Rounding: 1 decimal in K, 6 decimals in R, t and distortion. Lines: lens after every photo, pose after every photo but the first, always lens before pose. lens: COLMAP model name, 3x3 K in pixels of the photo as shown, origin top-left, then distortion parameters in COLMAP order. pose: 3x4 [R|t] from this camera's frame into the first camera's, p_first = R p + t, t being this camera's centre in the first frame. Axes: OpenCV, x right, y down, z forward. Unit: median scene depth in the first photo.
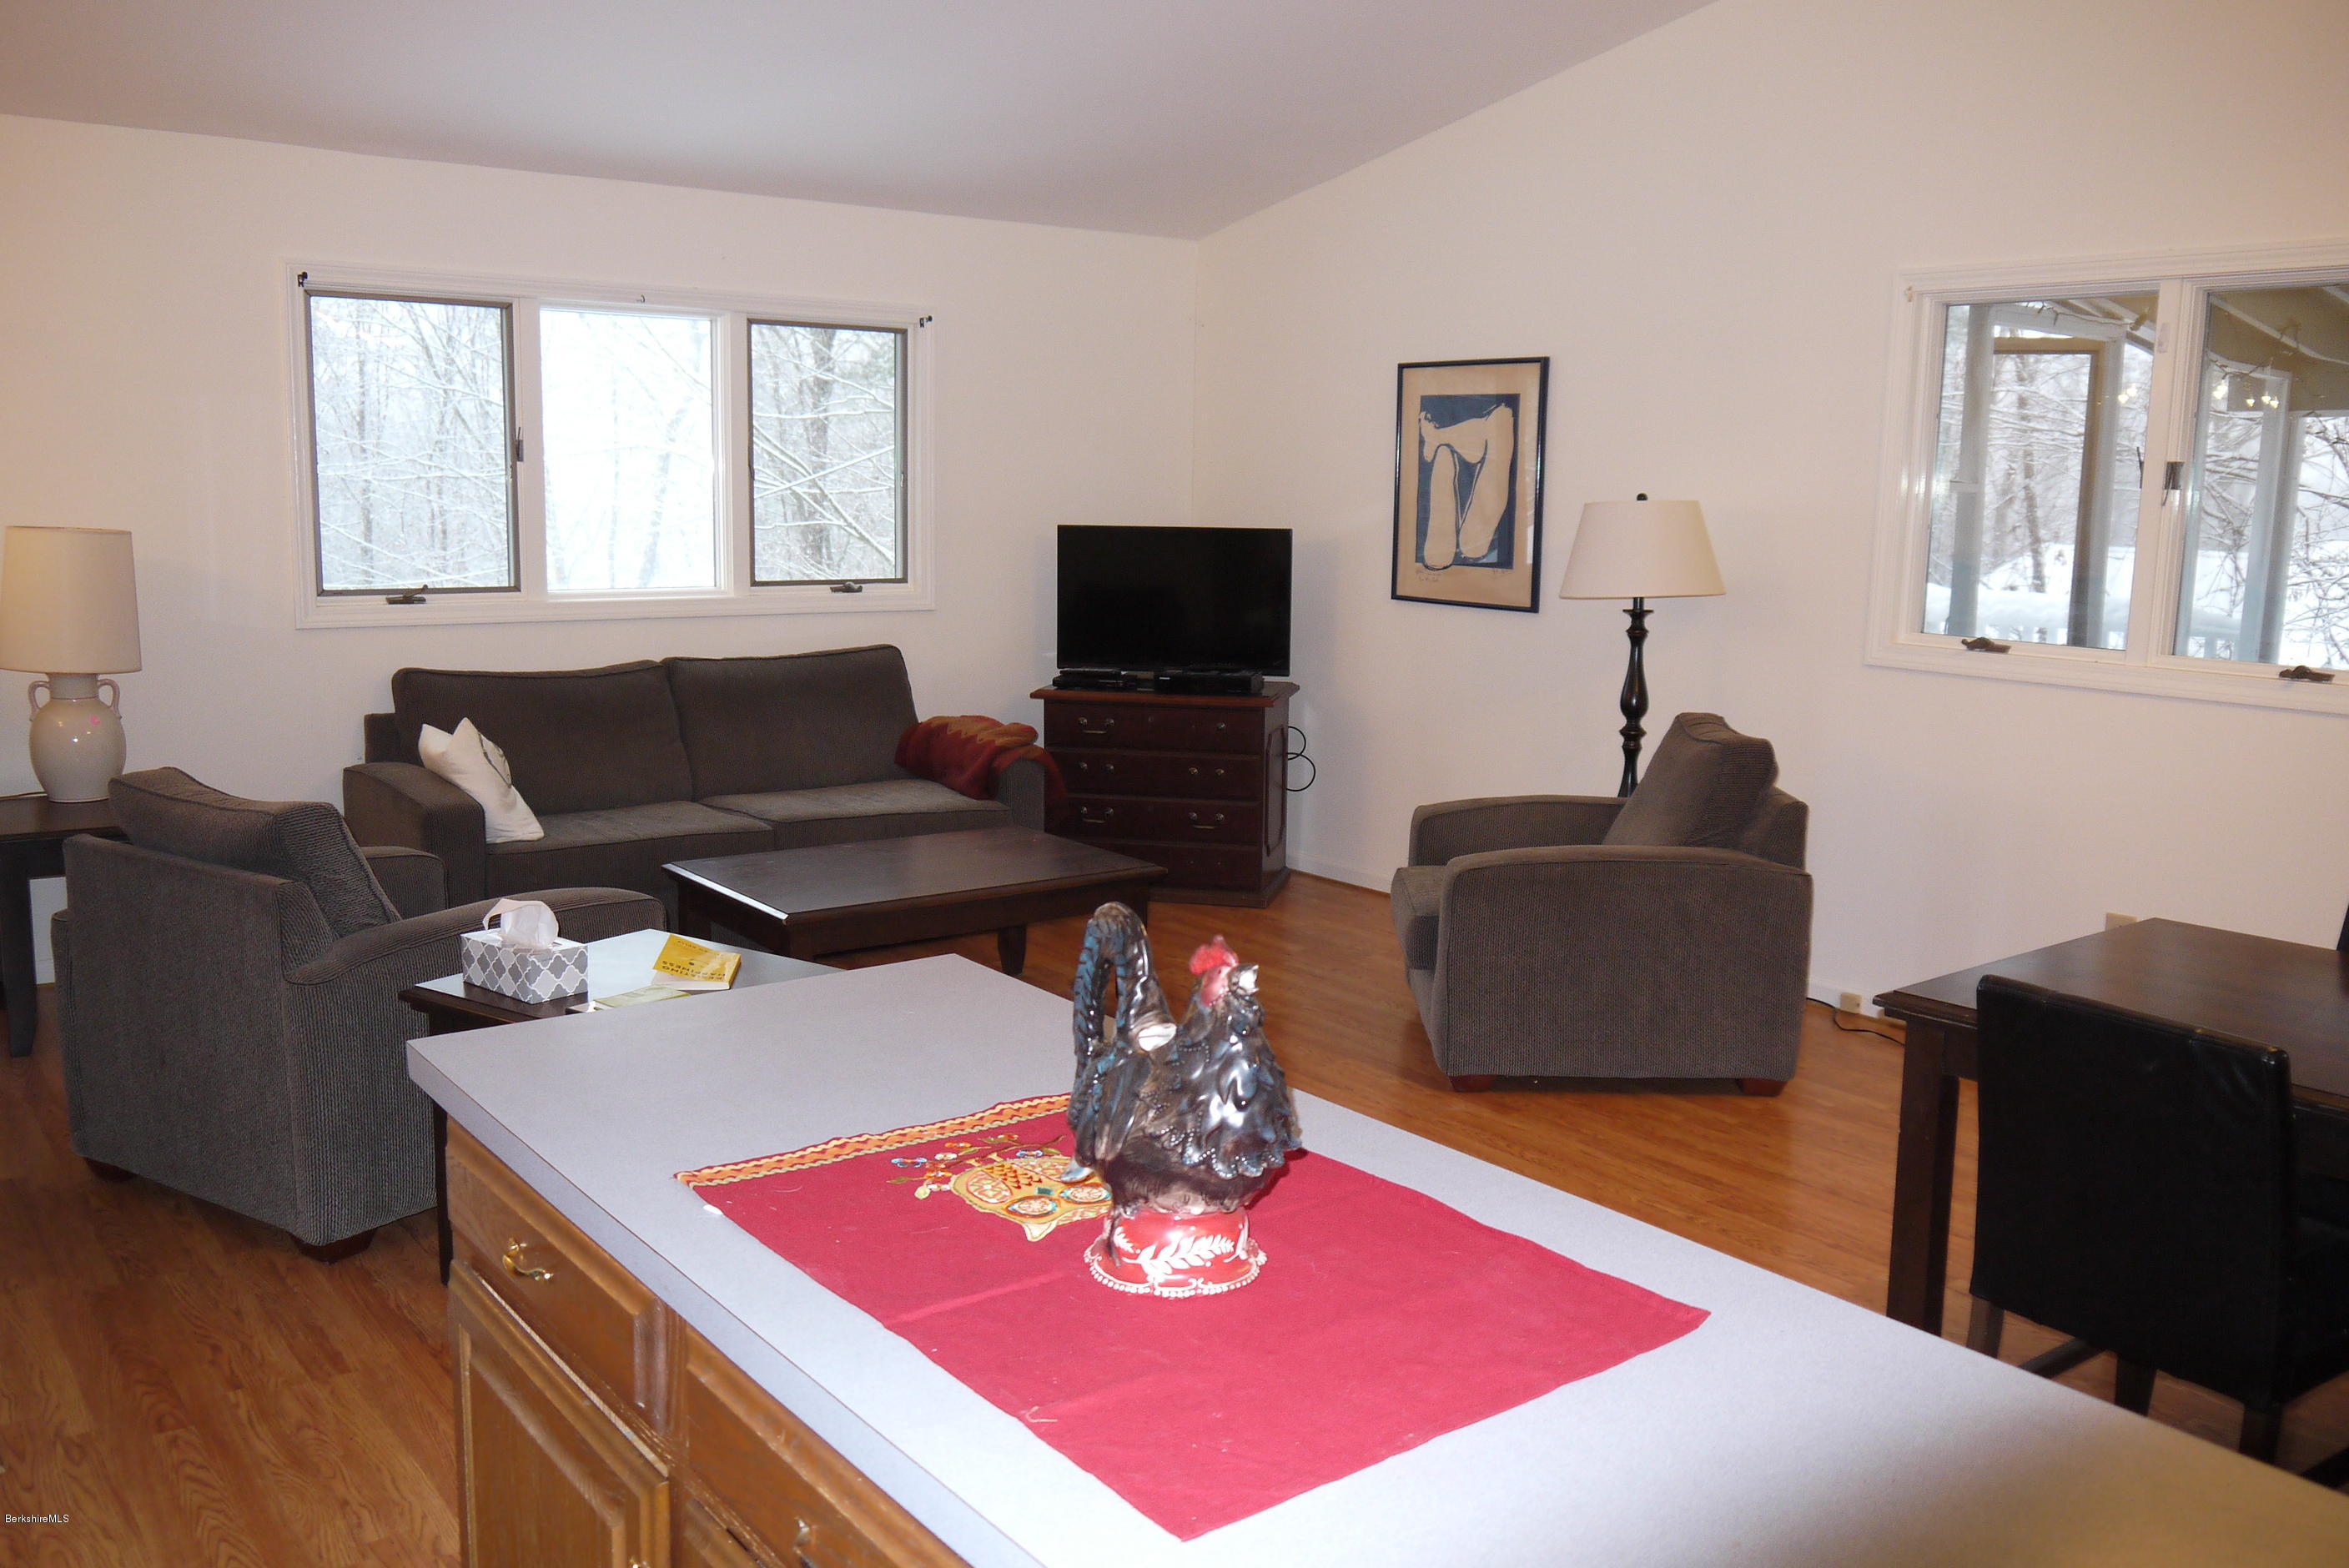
lens RADIAL K [[1930.4, 0, 1174.5], [0, 1930.4, 784.0], [0, 0, 1]] dist [-0.053657, 0.032544]
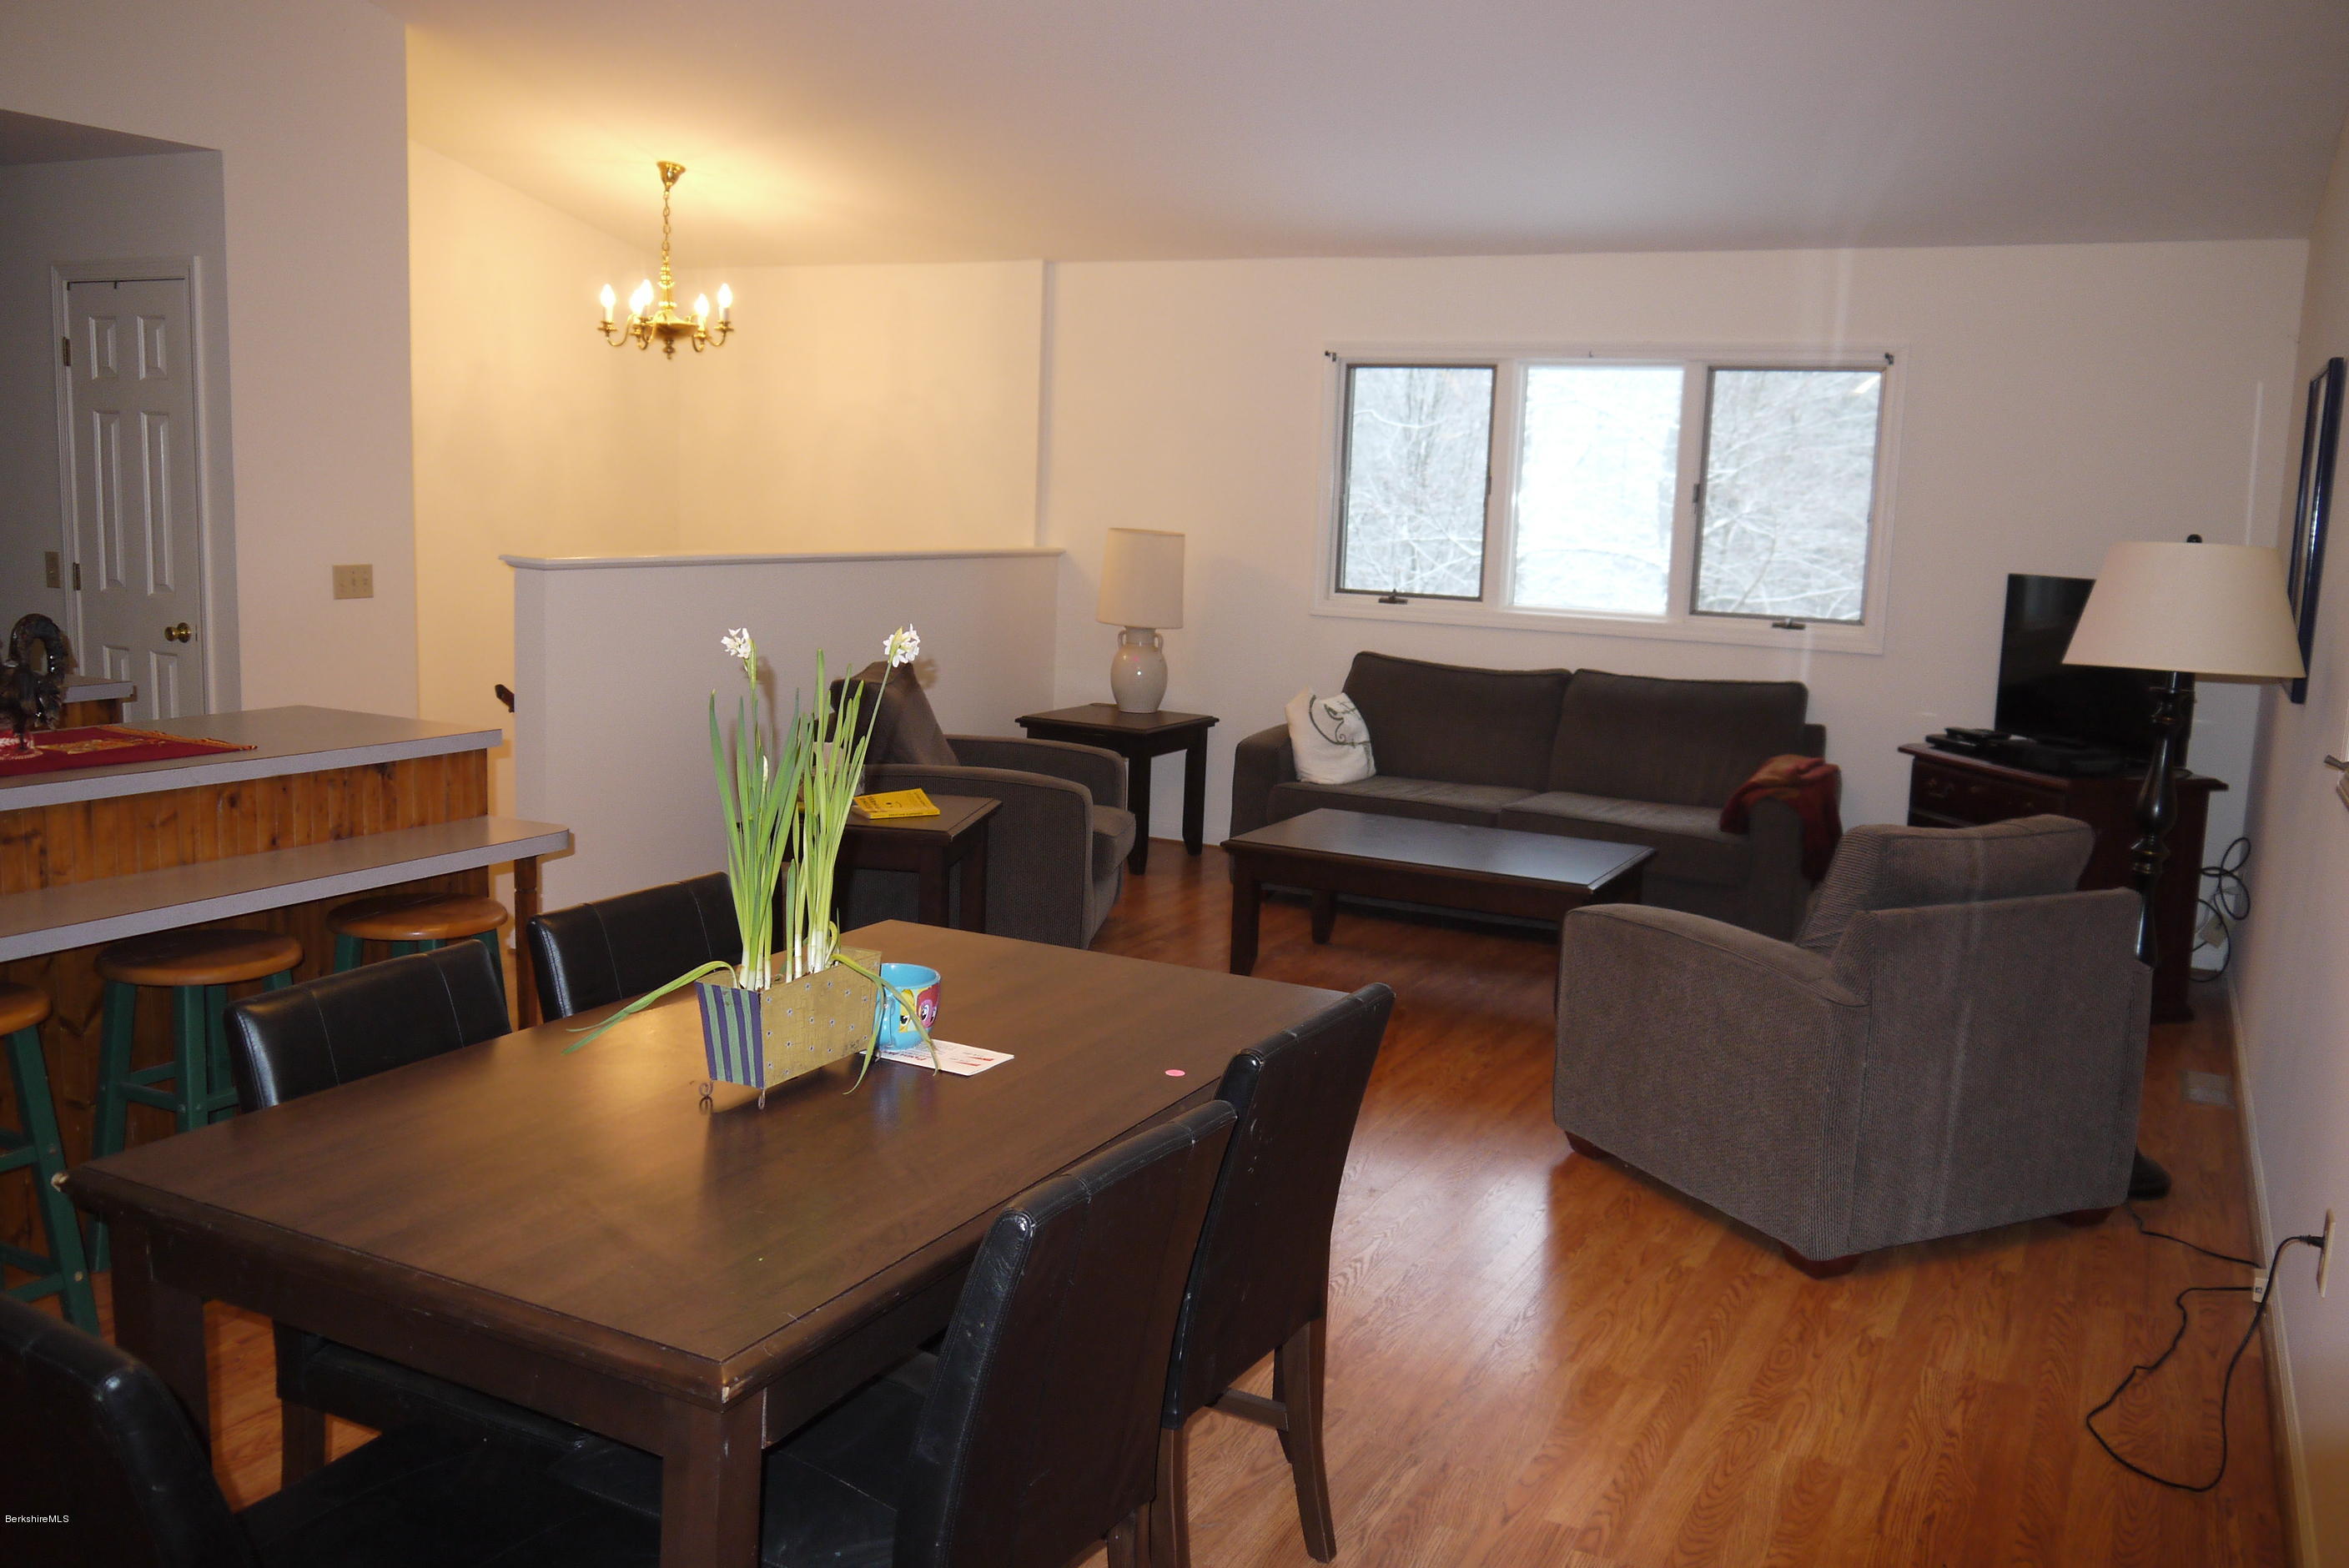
lens RADIAL K [[1963.6, 0, 1174.5], [0, 1963.6, 784.0], [0, 0, 1]] dist [-0.020565, 0.005438]
pose [[0.411410, 0.131771, -0.901875, 0.669043], [-0.169545, 0.983288, 0.066324, -0.034085], [0.895543, 0.125622, 0.426875, 0.291671]]
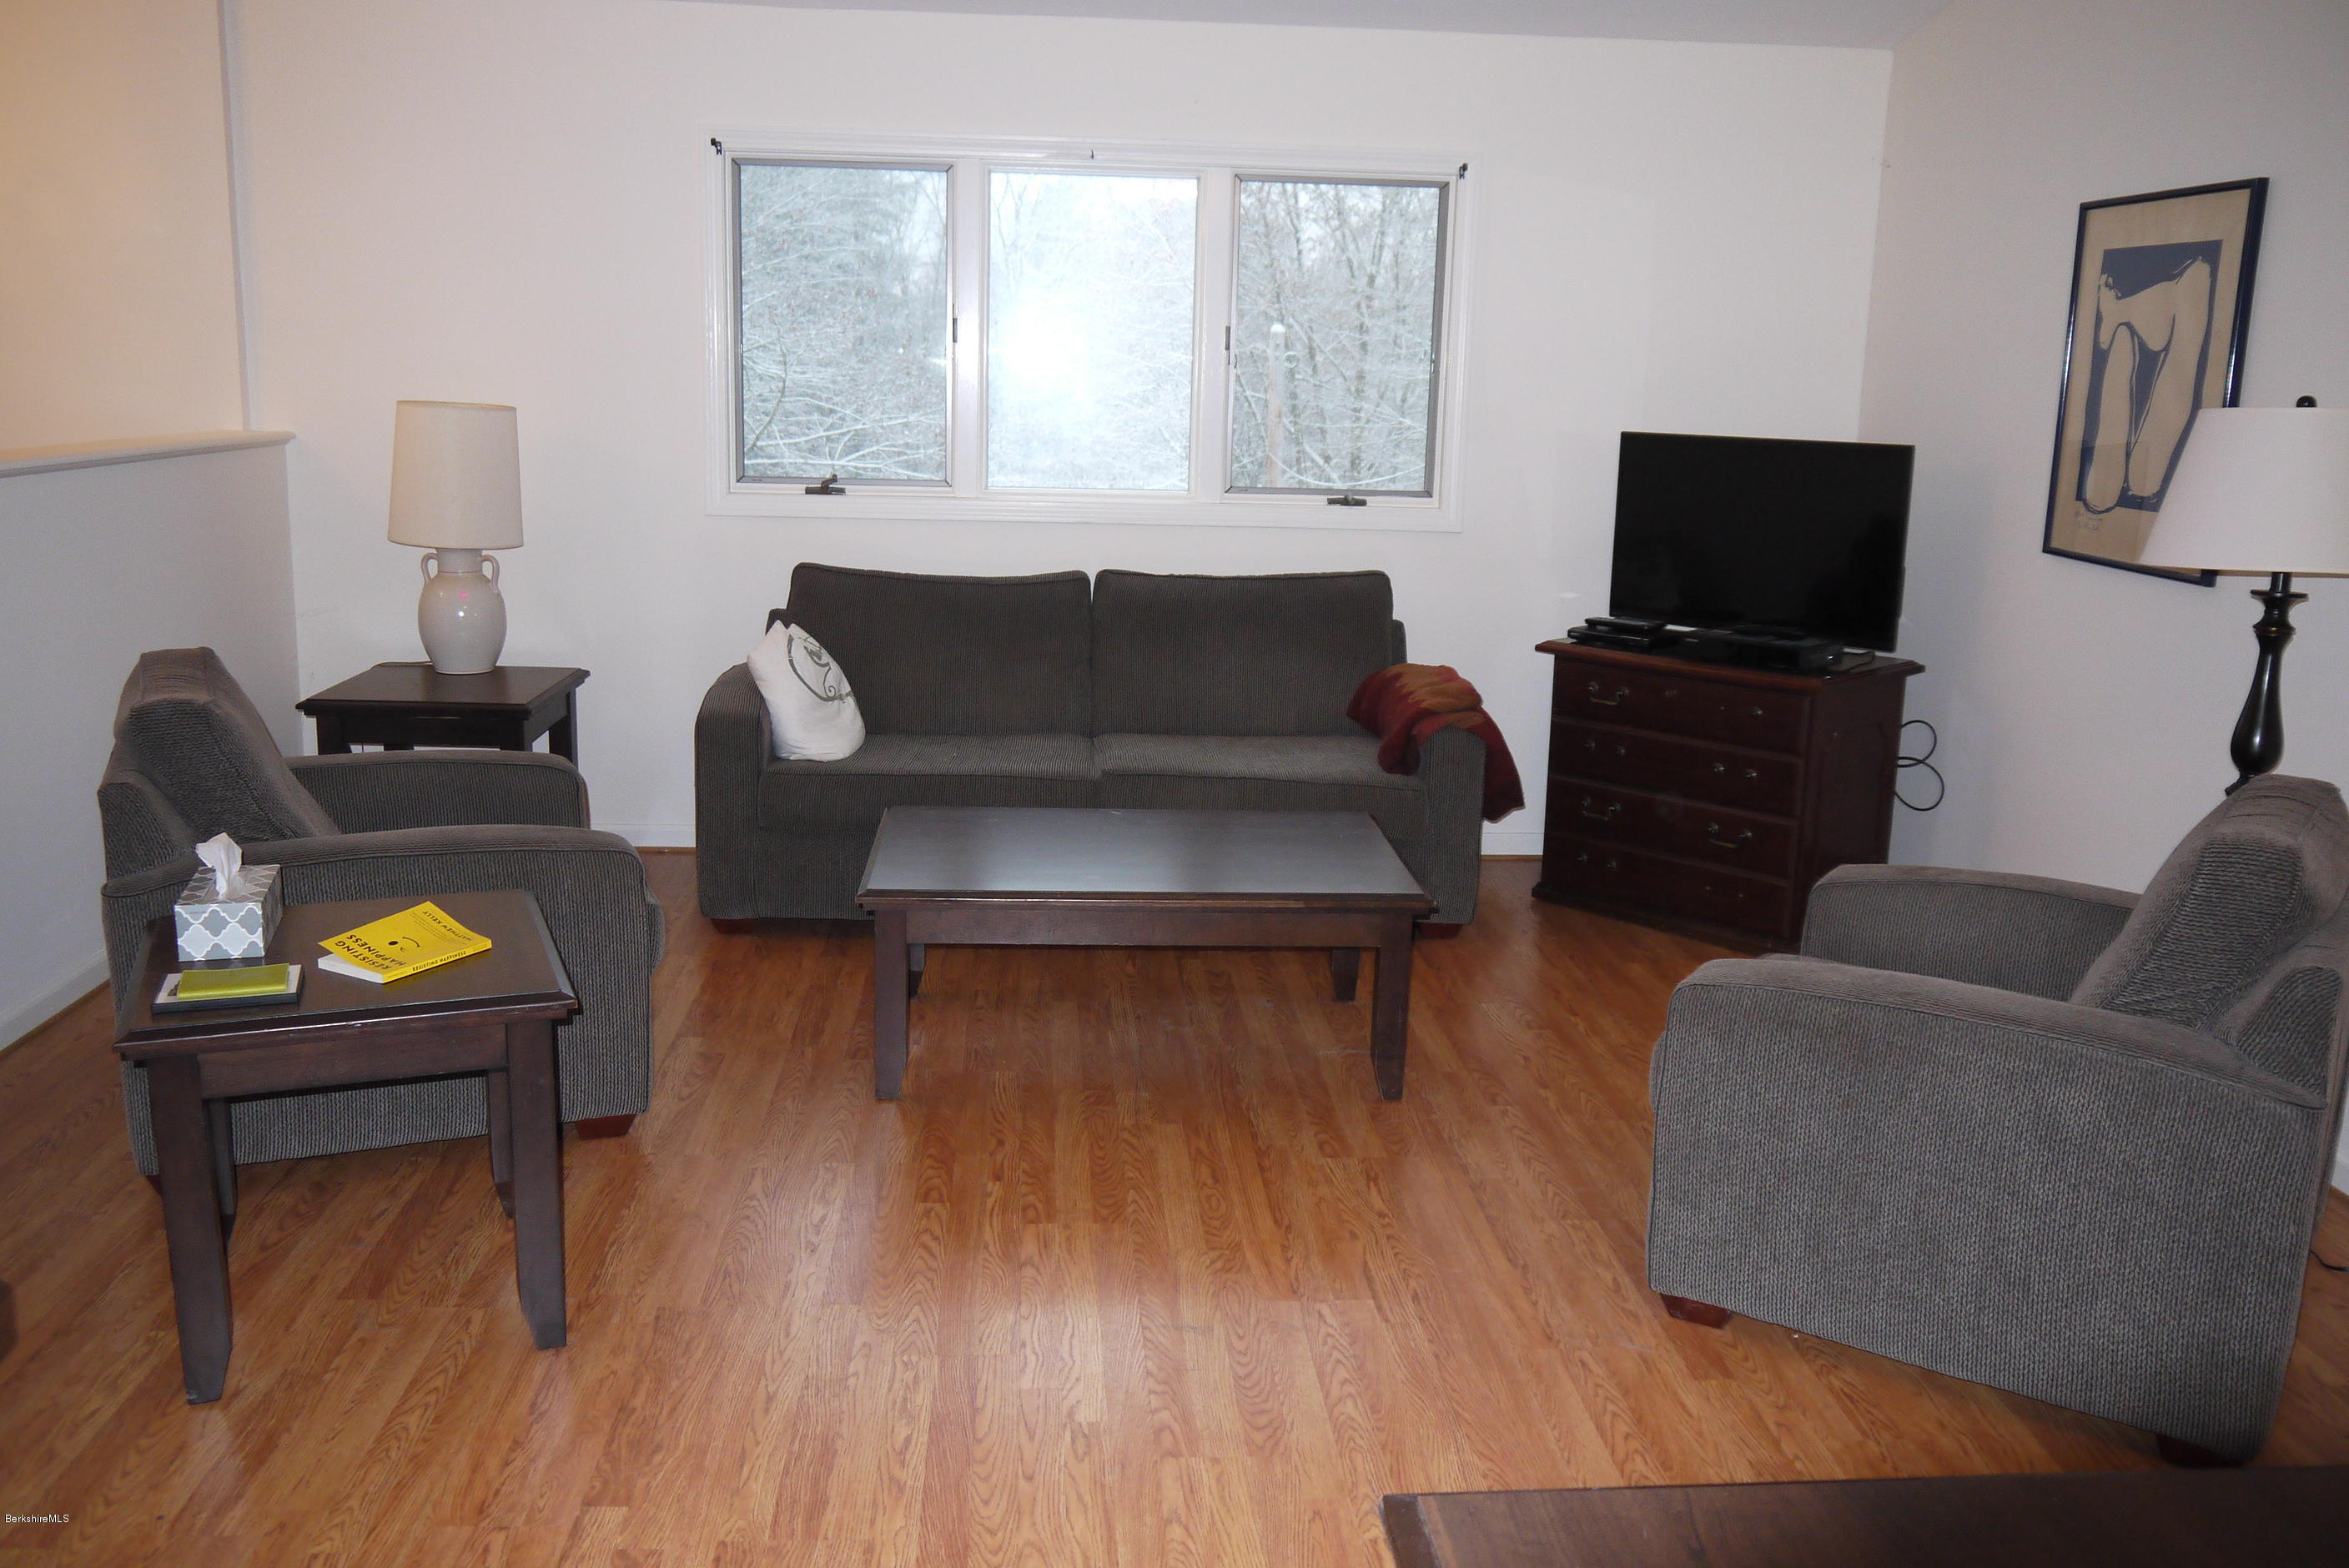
lens RADIAL K [[1930.4, 0, 1174.5], [0, 1930.4, 784.0], [0, 0, 1]] dist [-0.053657, 0.032544]
pose [[0.827614, 0.123382, -0.547569, 0.250033], [-0.098506, 0.992328, 0.074713, -0.036423], [0.552586, -0.007895, 0.833418, 0.275768]]
